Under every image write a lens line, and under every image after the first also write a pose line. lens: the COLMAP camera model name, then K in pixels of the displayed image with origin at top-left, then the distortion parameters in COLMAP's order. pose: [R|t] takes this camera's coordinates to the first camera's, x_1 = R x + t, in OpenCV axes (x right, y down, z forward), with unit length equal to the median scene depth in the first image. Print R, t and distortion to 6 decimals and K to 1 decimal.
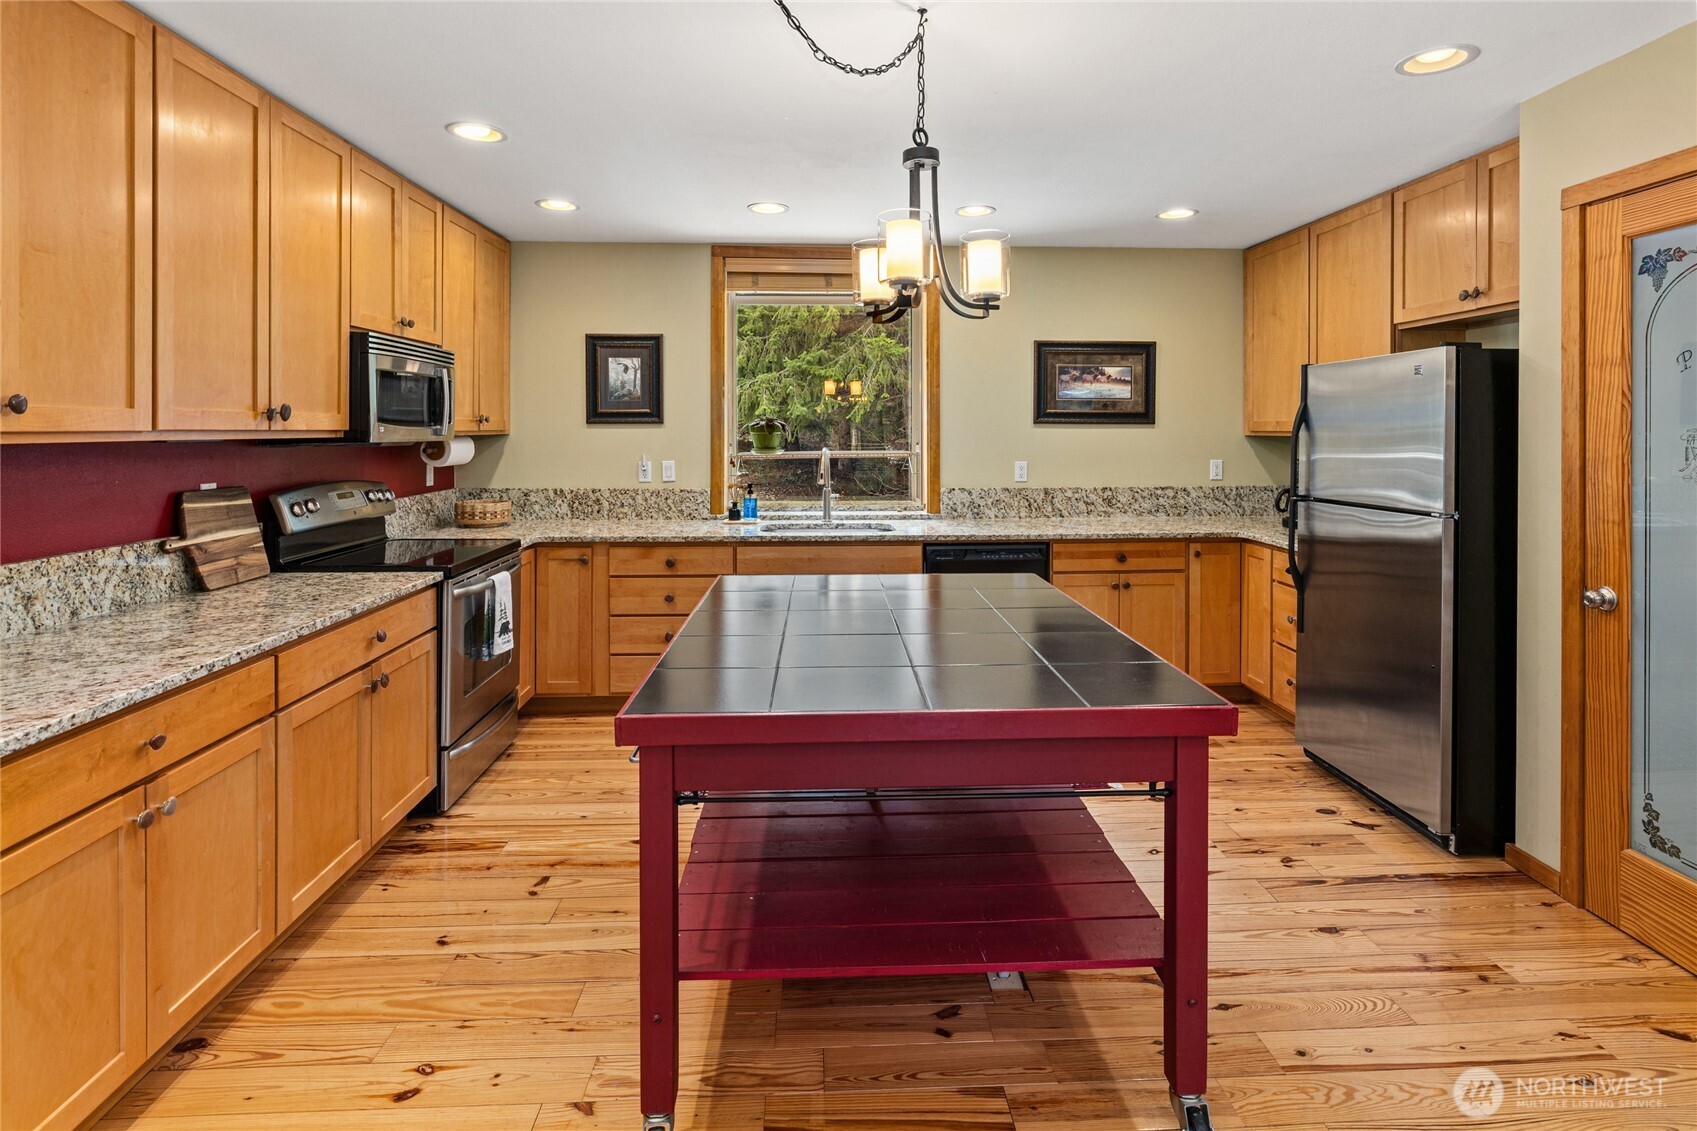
lens RADIAL K [[846.1, 0, 847.0], [0, 846.1, 436.4], [0, 0, 1]] dist [-0.009102, 0.003324]
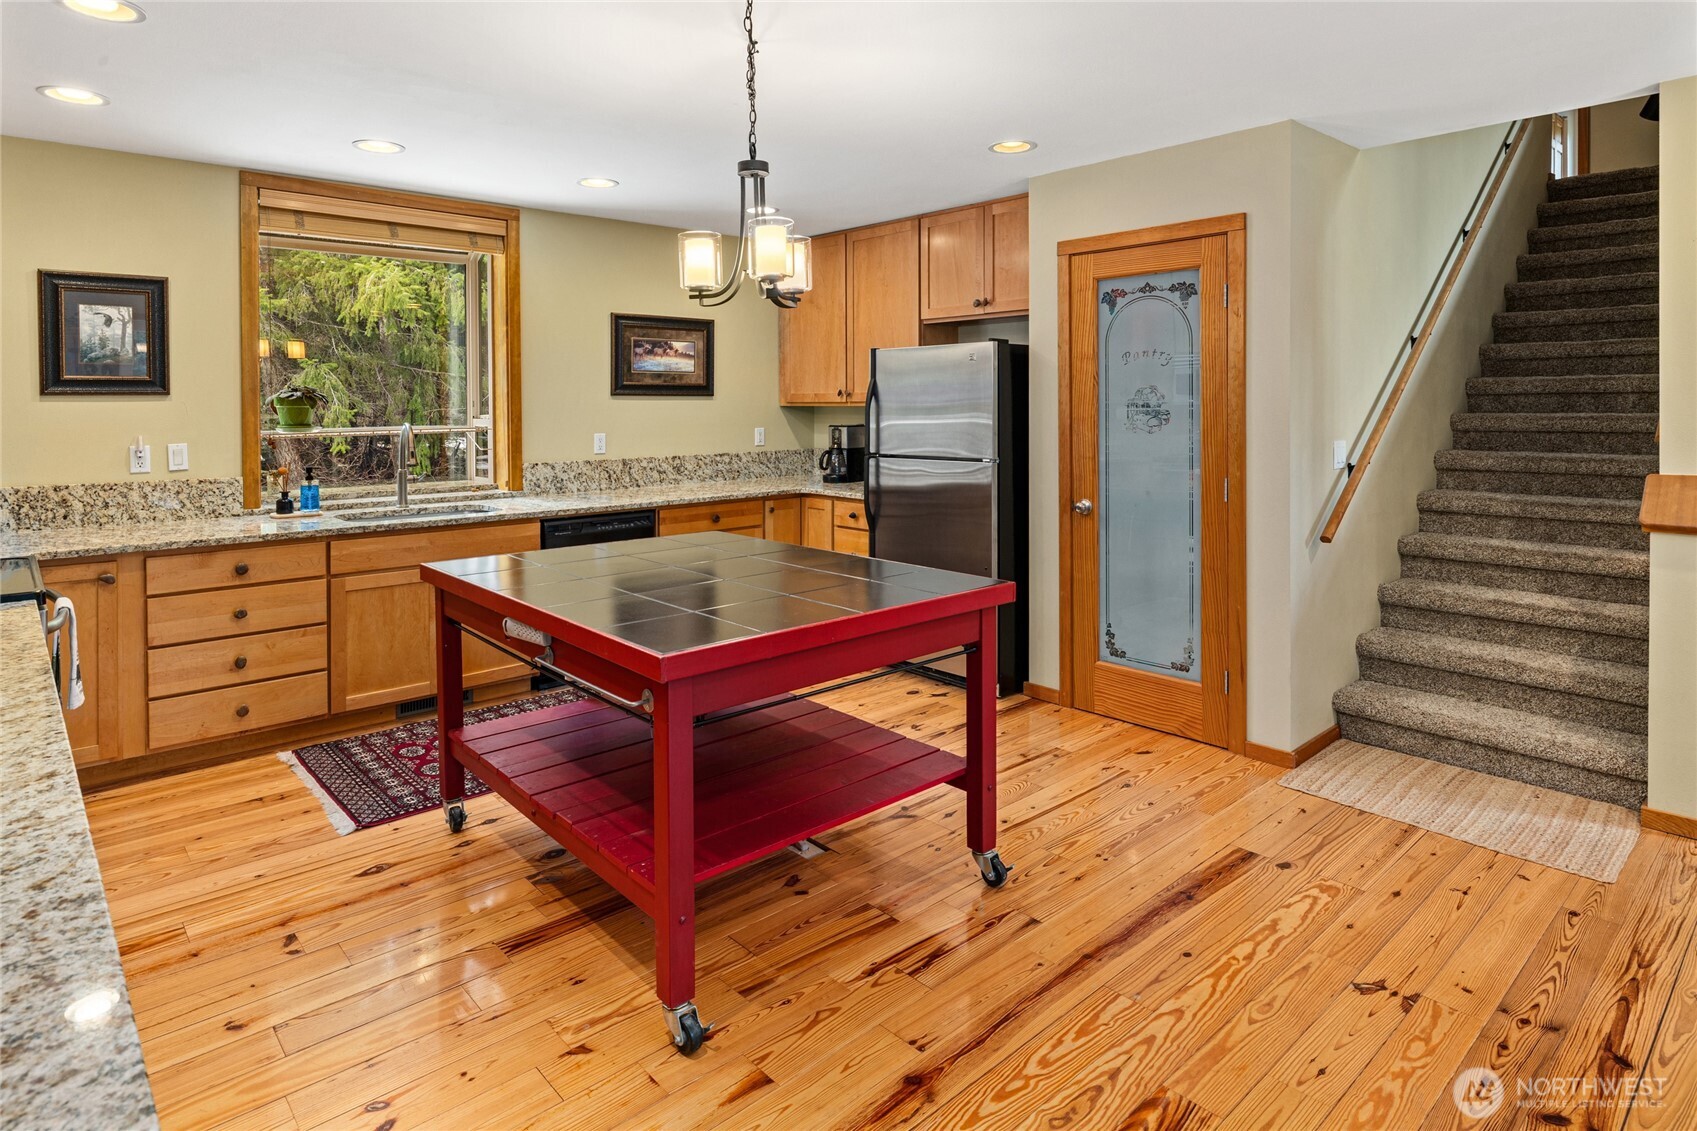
lens RADIAL K [[947.0, 0, 827.4], [0, 947.0, 416.3], [0, 0, 1]] dist [-0.010102, 0.004939]
pose [[0.777346, -0.013096, 0.628936, -0.473862], [0.008603, 0.999911, 0.010188, 0.000533], [-0.629014, -0.002509, 0.777390, -0.059774]]
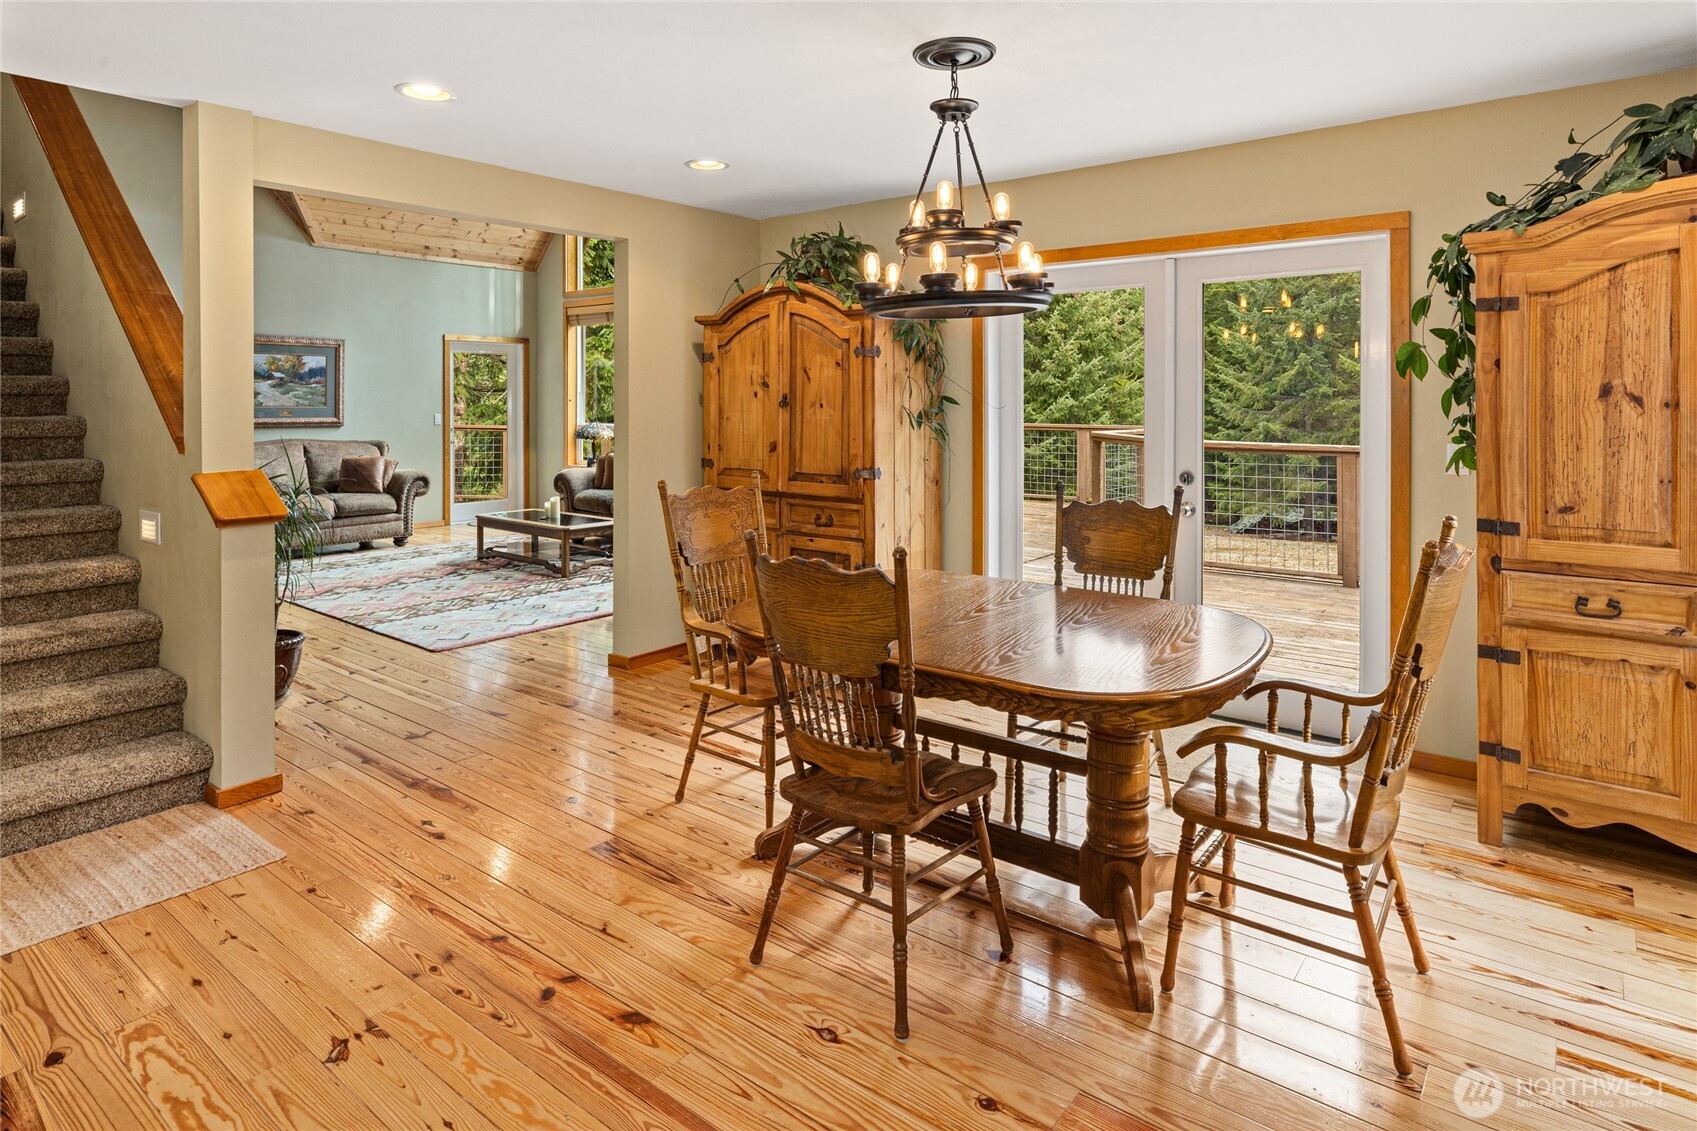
lens RADIAL K [[947.0, 0, 848.6], [0, 947.0, 396.5], [0, 0, 1]] dist [-0.010102, 0.004939]
pose [[-0.759110, 0.004622, 0.650946, -0.392645], [0.006432, 0.999979, 0.000400, -0.001963], [-0.650931, 0.004490, -0.759124, 0.530074]]
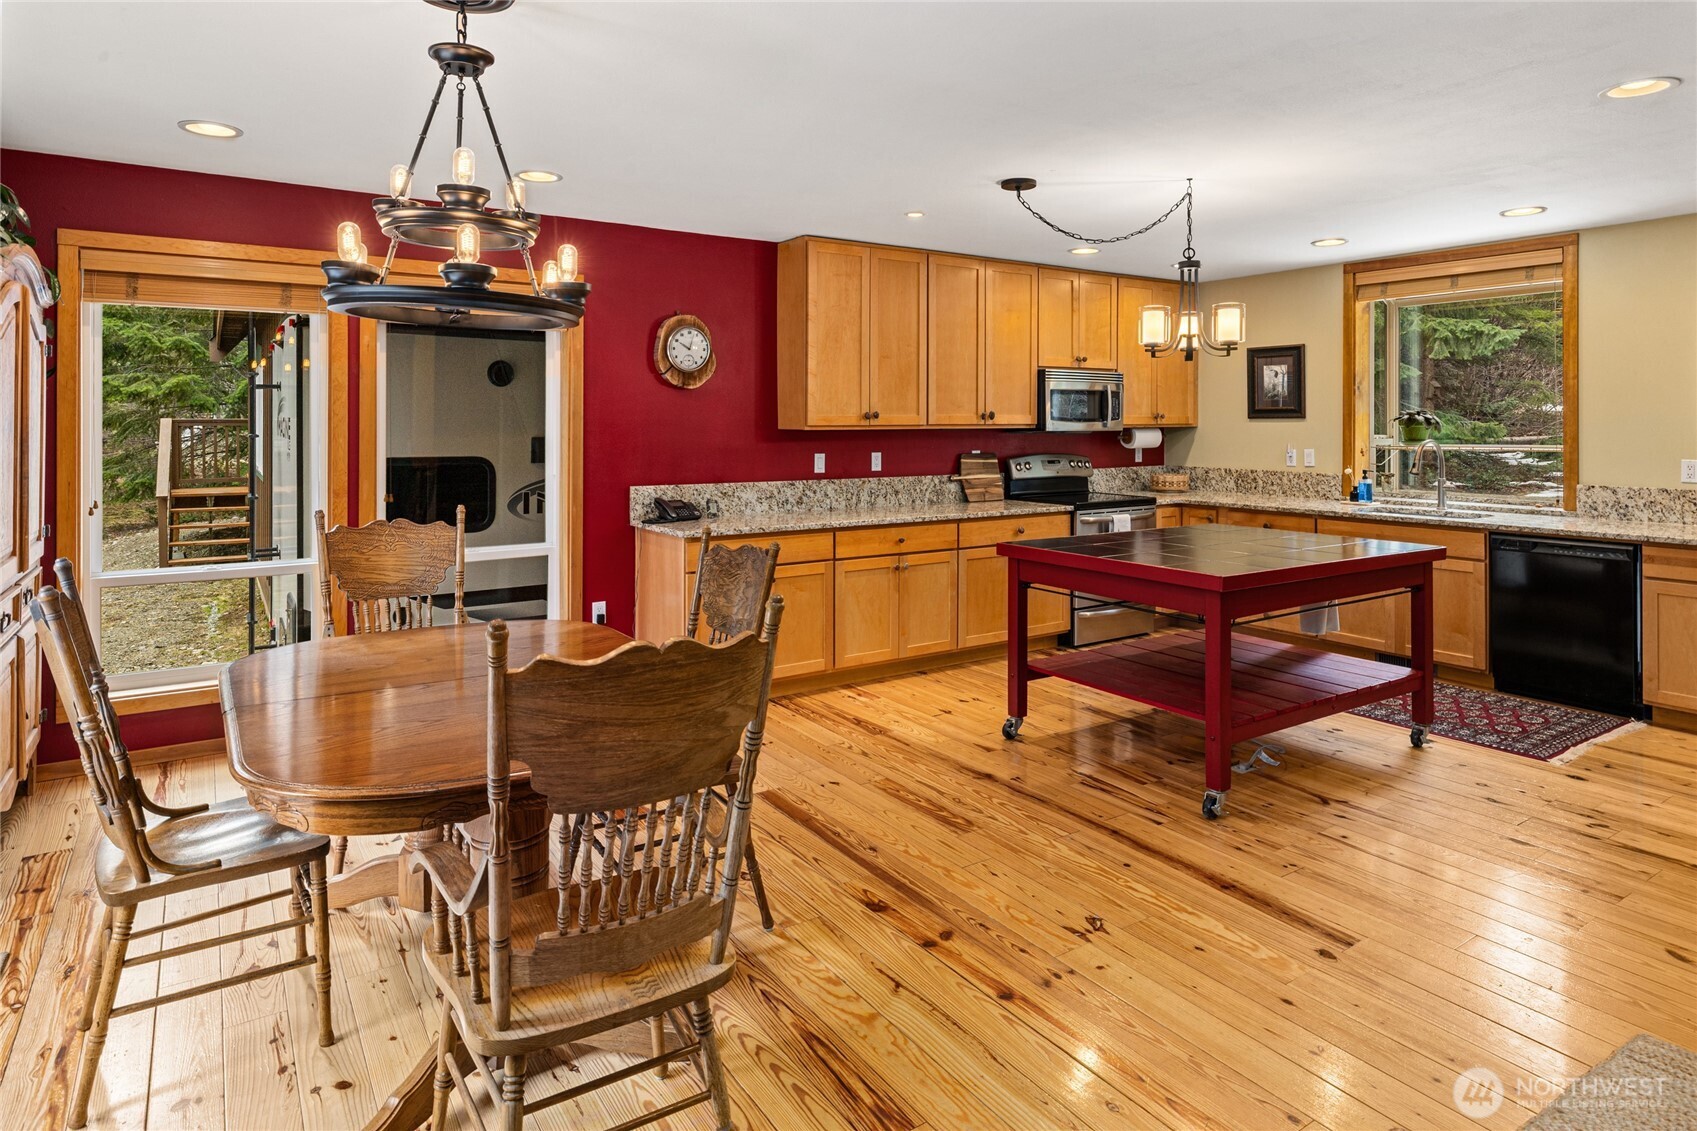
lens RADIAL K [[947.0, 0, 840.9], [0, 947.0, 424.8], [0, 0, 1]] dist [-0.010102, 0.004939]
pose [[0.509094, 0.001473, -0.860710, 0.984583], [-0.005049, 0.999986, -0.001275, -0.001133], [0.860696, 0.004995, 0.509095, -0.414593]]
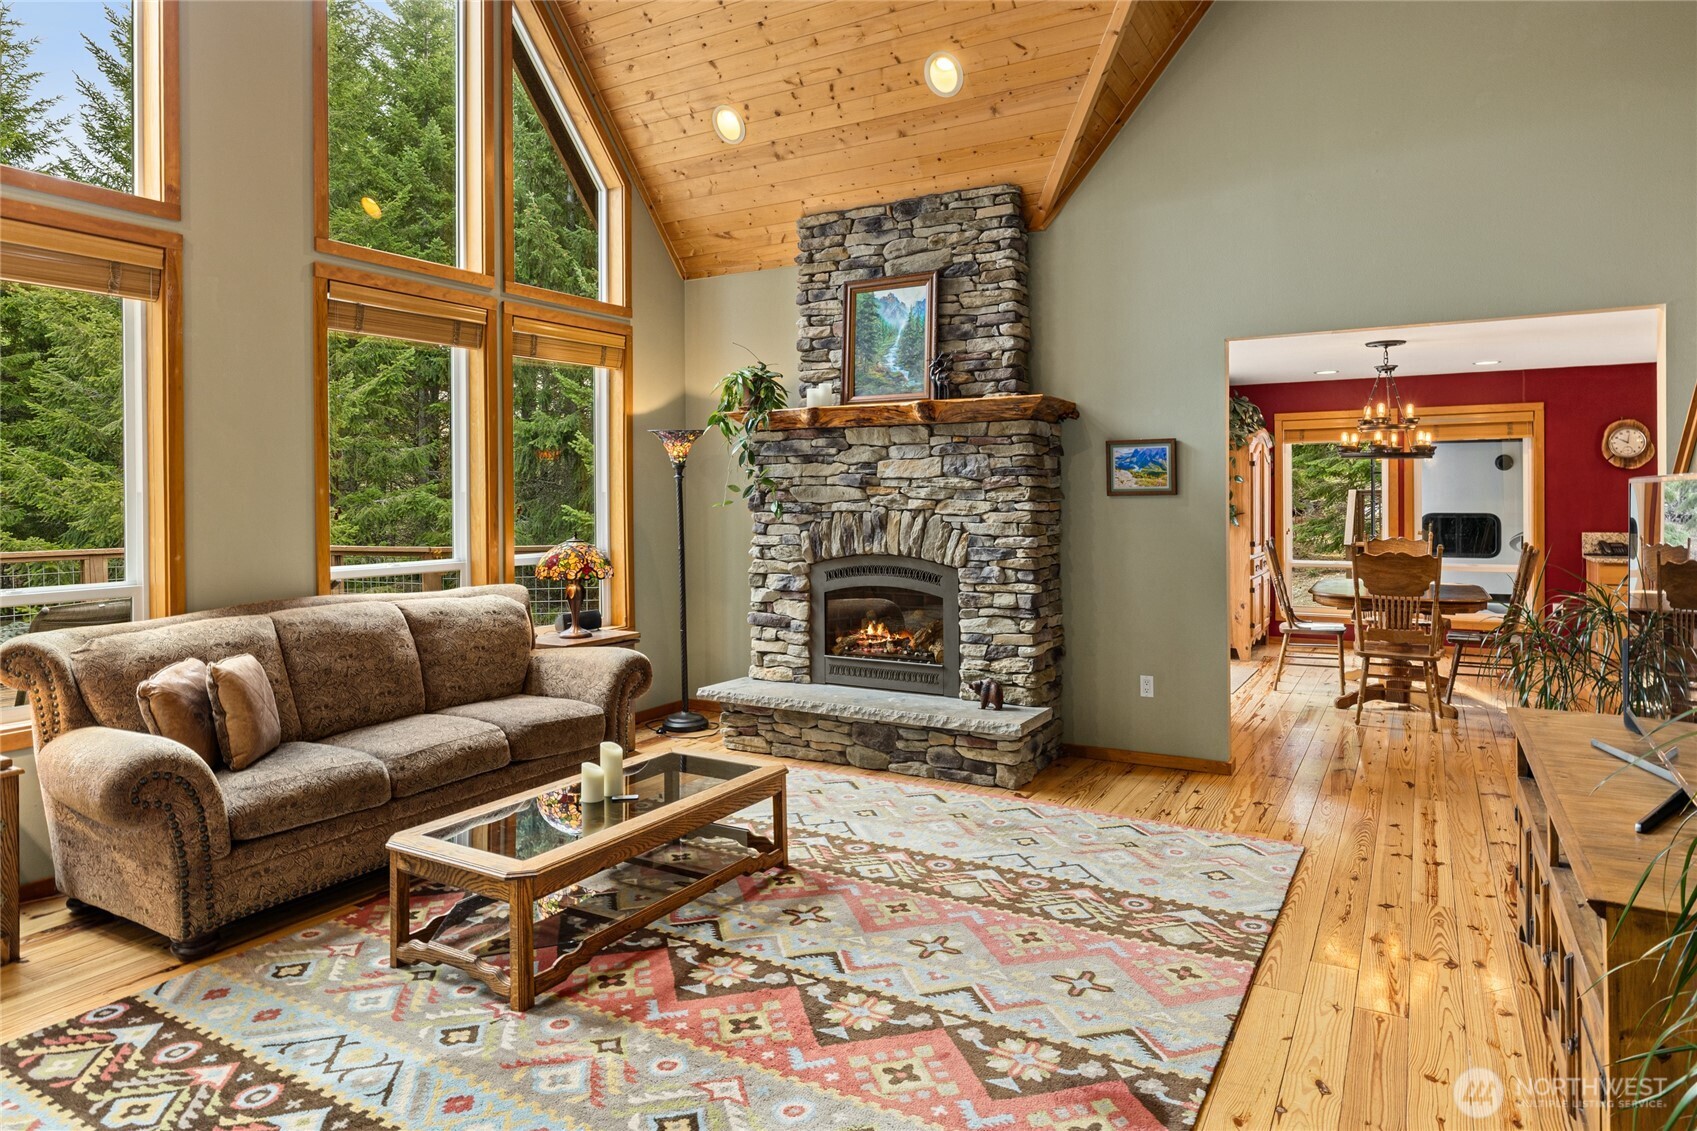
lens RADIAL K [[1028.2, 0, 841.7], [0, 1028.2, 478.6], [0, 0, 1]] dist [-0.010282, 0.005551]
pose [[-0.536381, -0.007413, -0.843943, 2.887459], [0.004730, 0.999919, -0.011790, -0.018465], [0.843963, -0.010315, -0.536303, -0.090618]]
